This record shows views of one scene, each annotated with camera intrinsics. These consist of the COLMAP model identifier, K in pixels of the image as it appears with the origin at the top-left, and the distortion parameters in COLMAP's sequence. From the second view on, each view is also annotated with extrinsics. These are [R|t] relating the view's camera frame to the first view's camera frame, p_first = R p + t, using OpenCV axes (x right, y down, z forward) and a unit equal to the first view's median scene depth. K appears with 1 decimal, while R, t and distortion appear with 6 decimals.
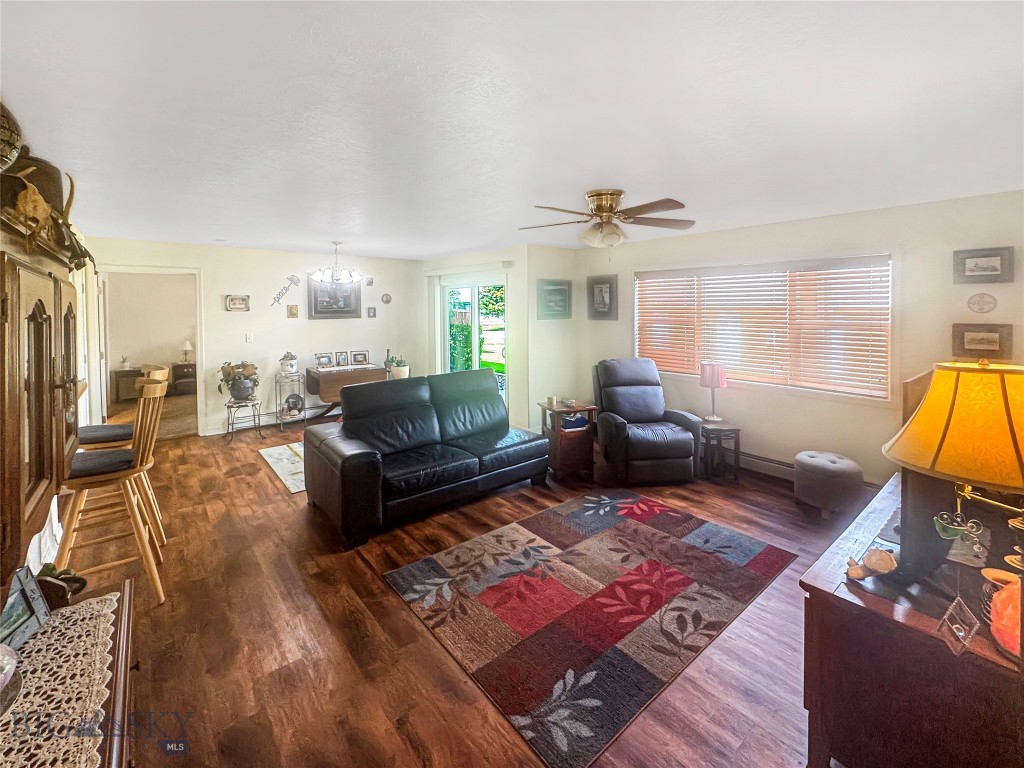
lens RADIAL K [[450.0, 0, 522.6], [0, 450.0, 315.3], [0, 0, 1]] dist [-0.001122, 0.000758]
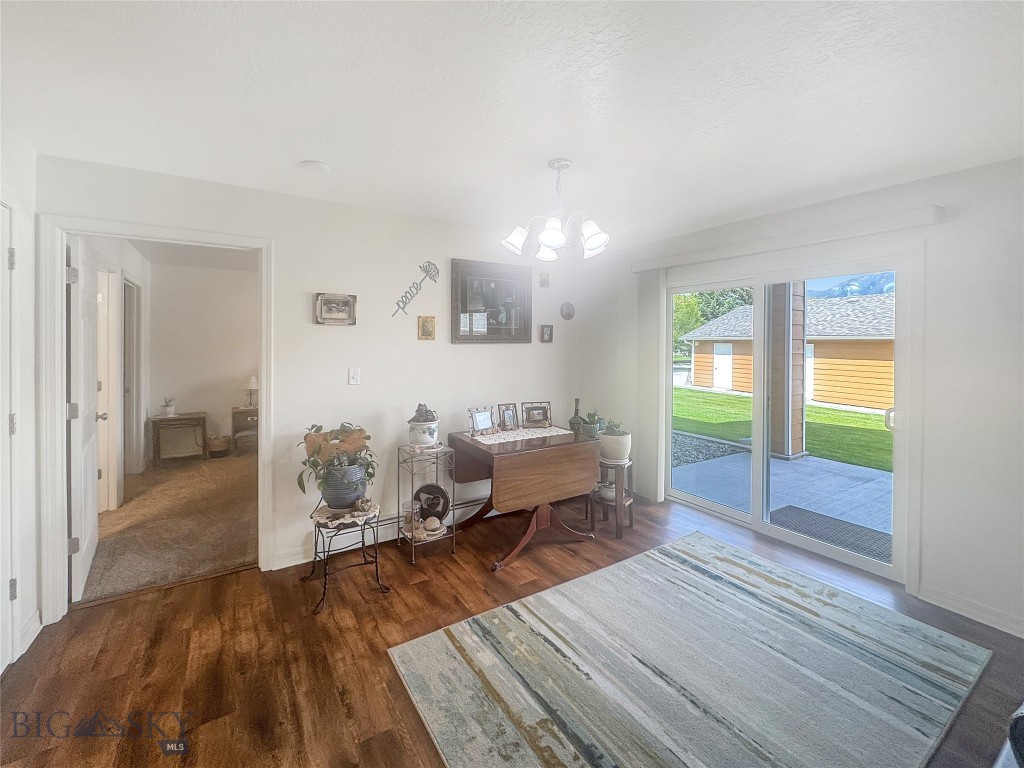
lens RADIAL K [[450.0, 0, 513.9], [0, 450.0, 331.0], [0, 0, 1]] dist [-0.001122, 0.000758]
pose [[0.990660, -0.003659, -0.136308, -0.355270], [-0.003017, 0.998807, -0.048736, 0.022525], [0.136324, 0.048692, 0.989467, 0.509966]]
